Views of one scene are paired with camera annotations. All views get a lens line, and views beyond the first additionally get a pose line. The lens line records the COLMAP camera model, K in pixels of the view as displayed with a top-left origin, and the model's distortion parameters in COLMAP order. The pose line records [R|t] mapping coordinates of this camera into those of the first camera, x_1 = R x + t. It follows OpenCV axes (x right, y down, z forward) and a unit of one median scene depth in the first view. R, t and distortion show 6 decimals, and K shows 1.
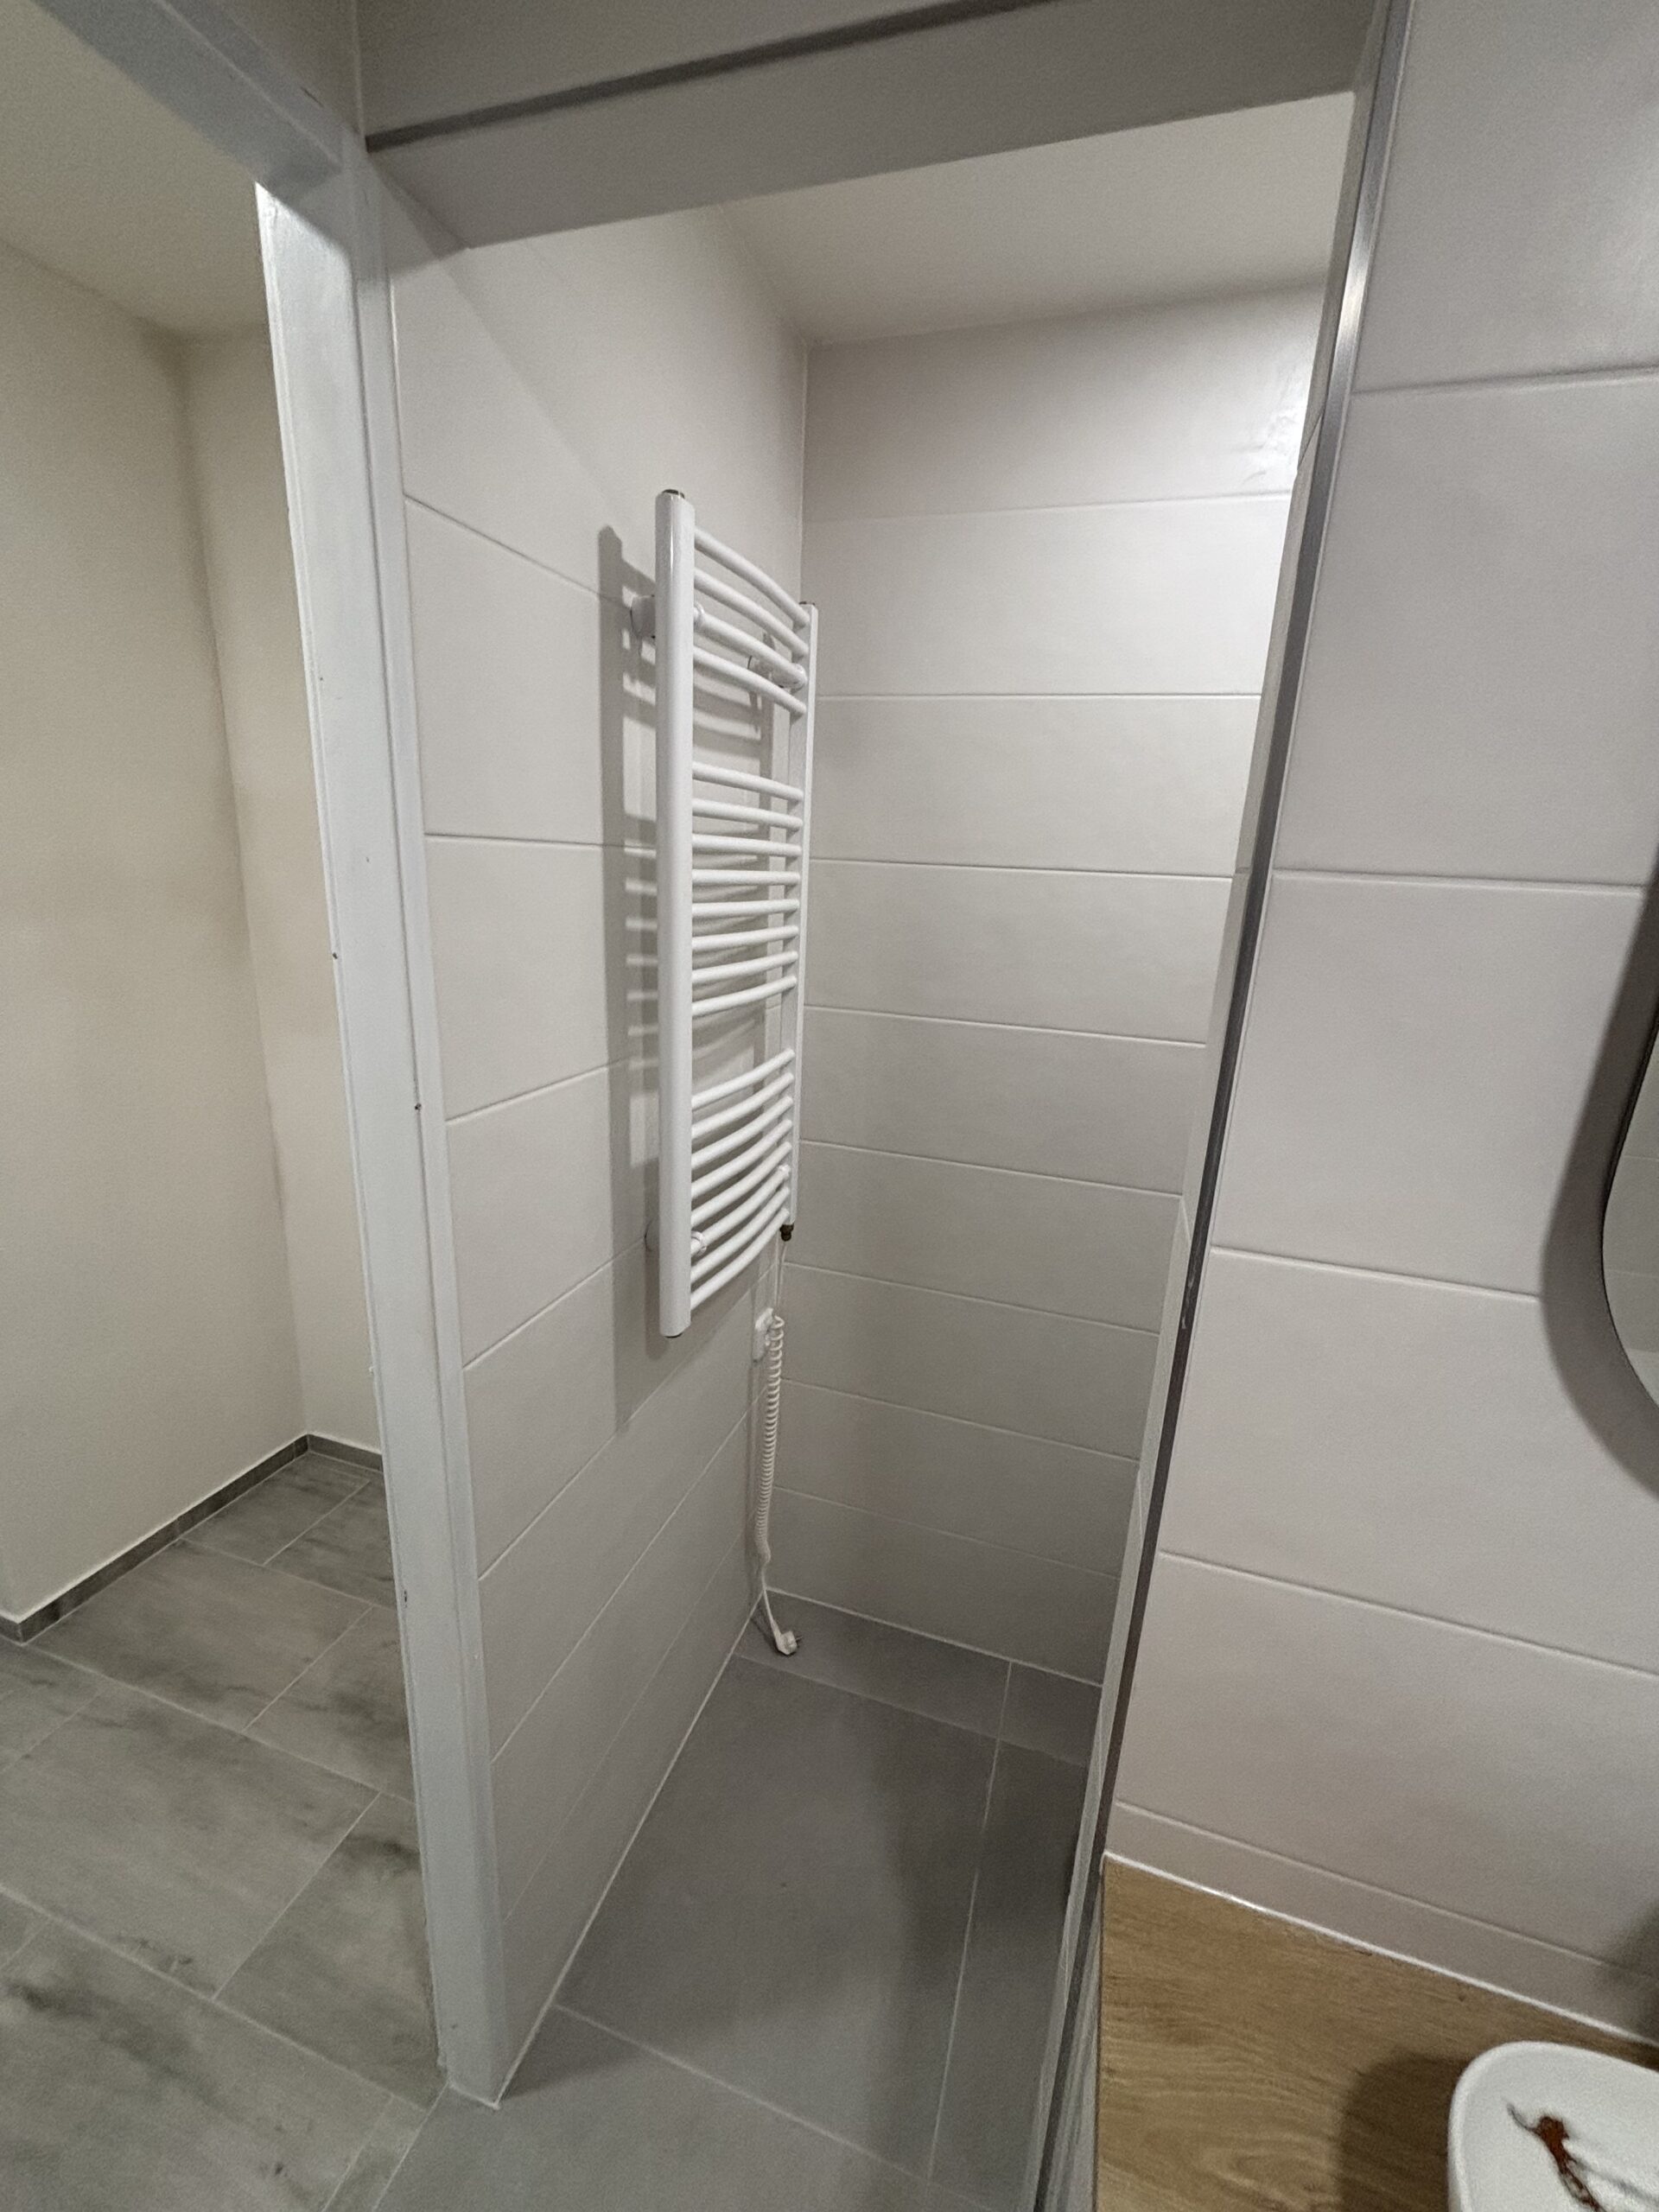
lens RADIAL K [[894.8, 0, 826.9], [0, 894.8, 1115.4], [0, 0, 1]] dist [0.000027, 0.000264]
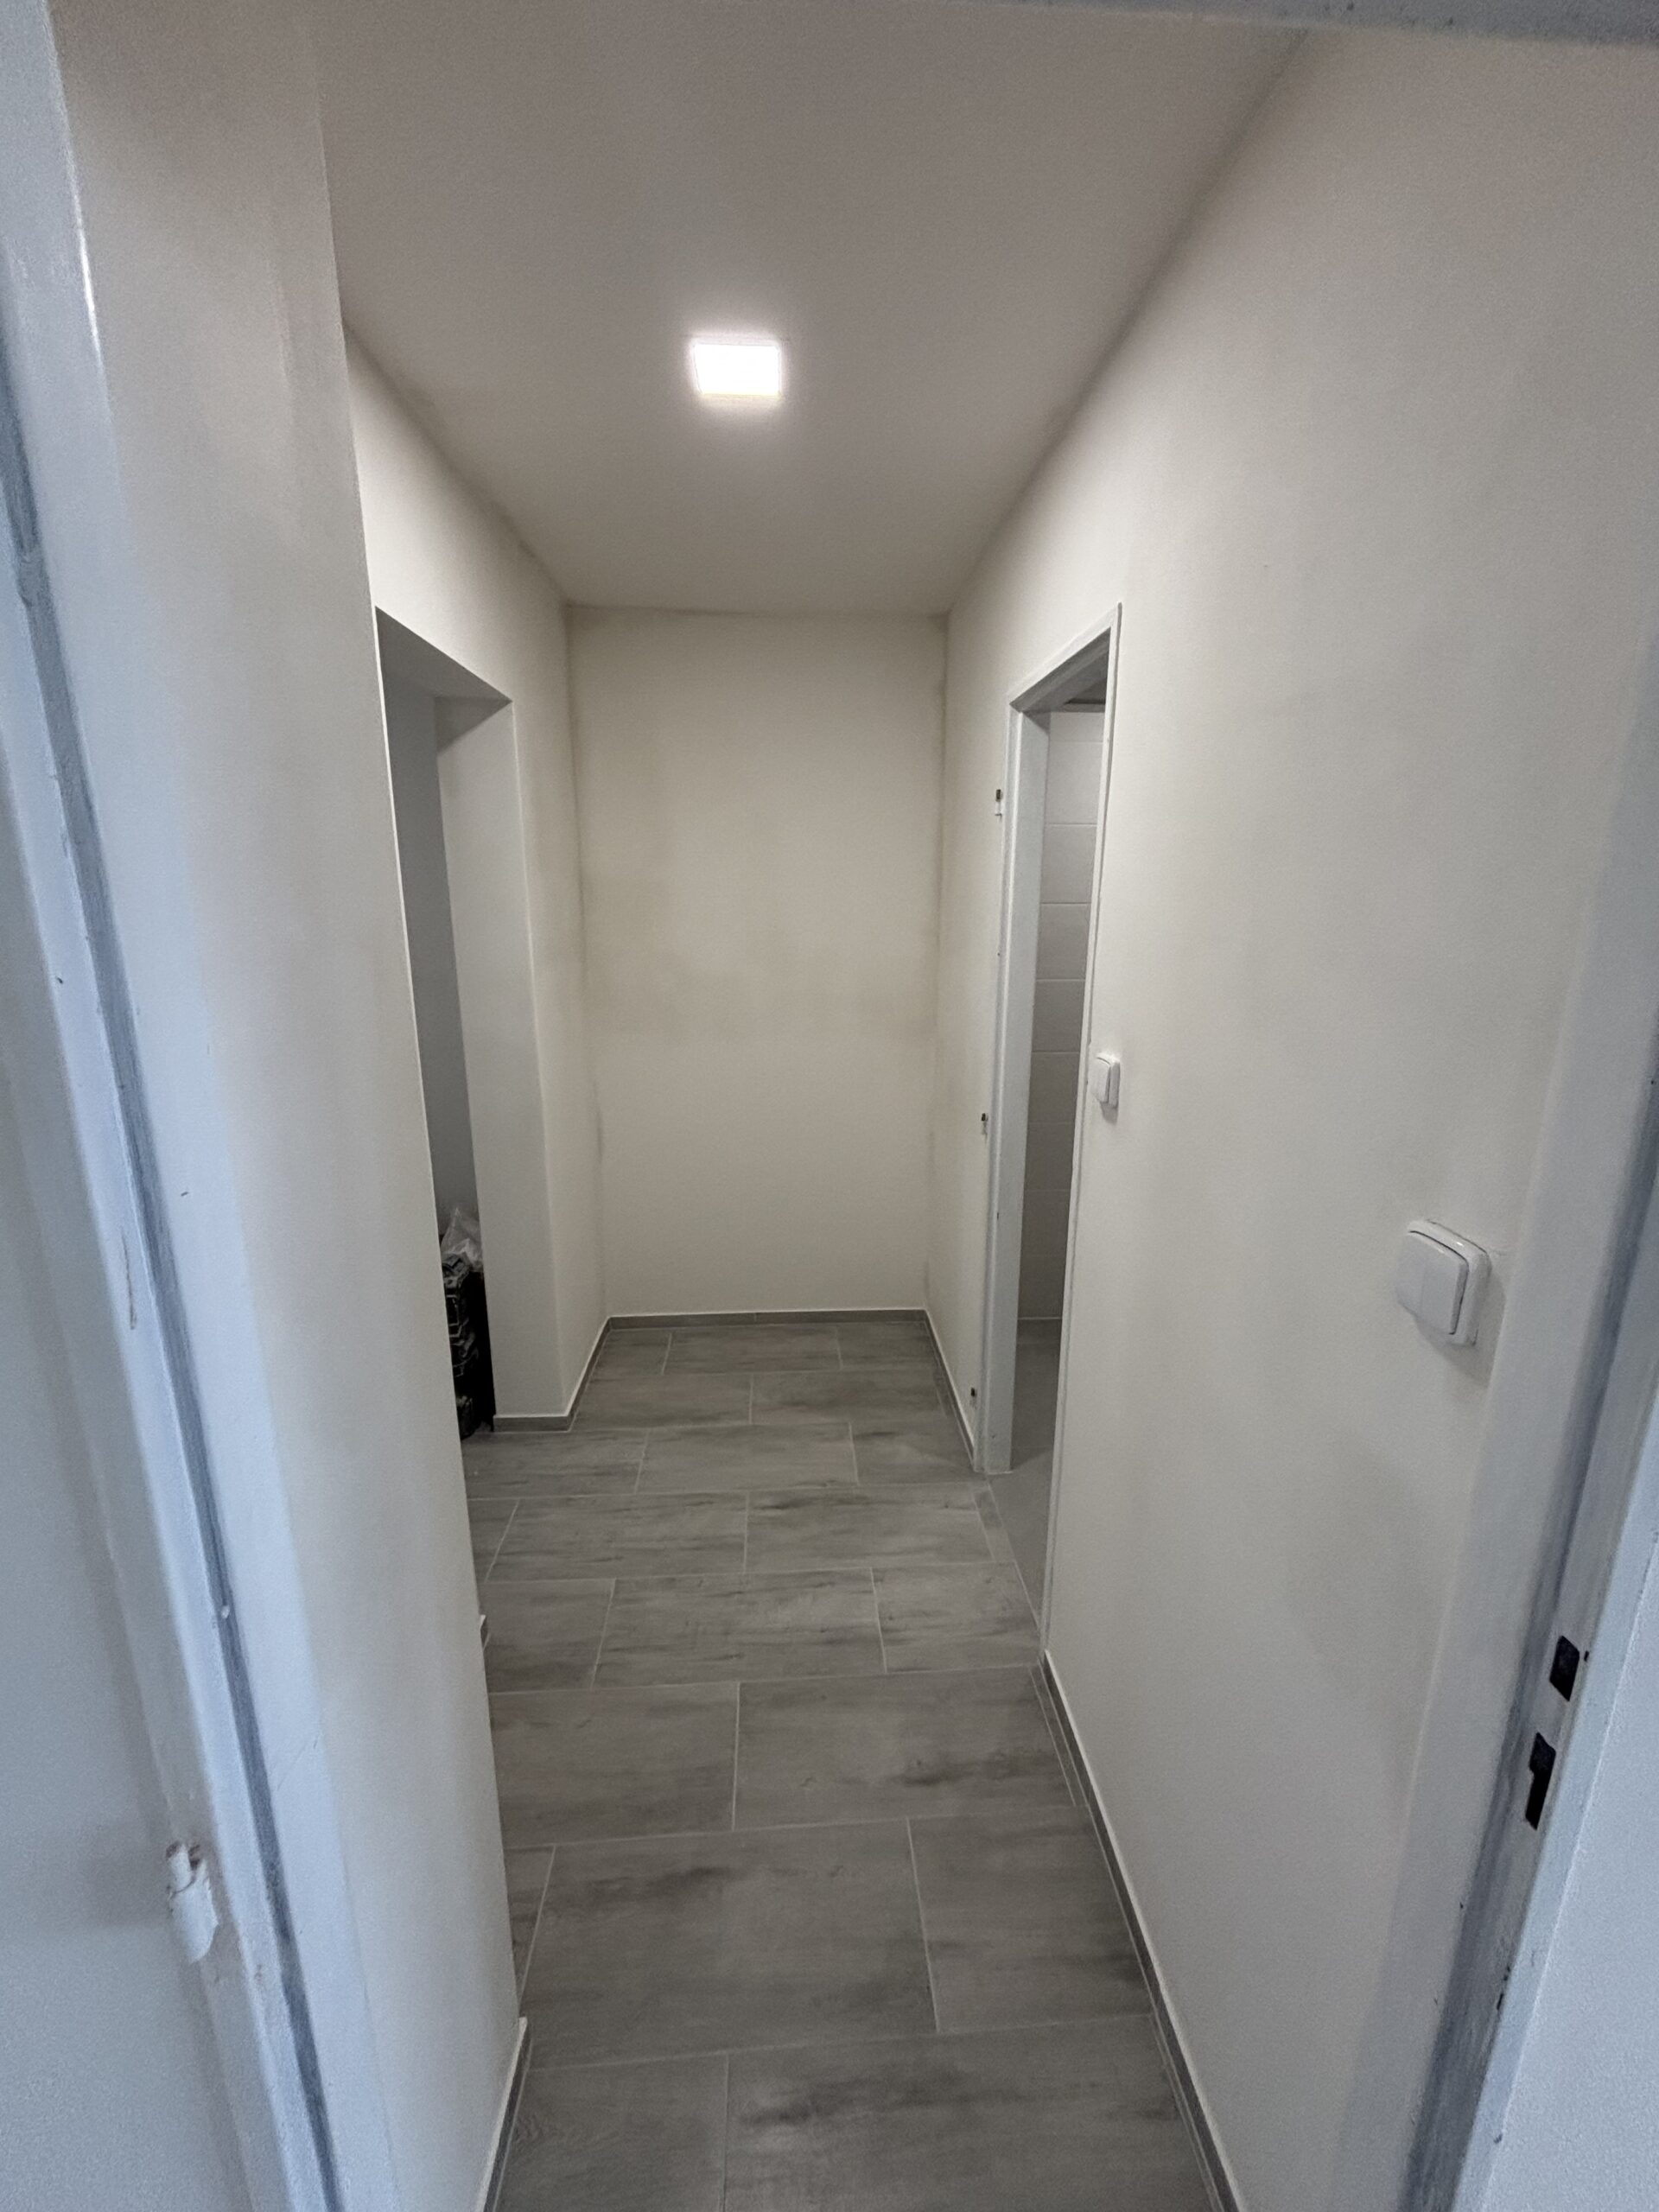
lens RADIAL K [[894.8, 0, 826.6], [0, 894.8, 1110.5], [0, 0, 1]] dist [0.000027, 0.000264]
pose [[0.932683, -0.133566, 0.335056, -1.029880], [0.144345, 0.989500, -0.007358, 0.133246], [-0.330555, 0.055226, 0.942169, -0.704313]]
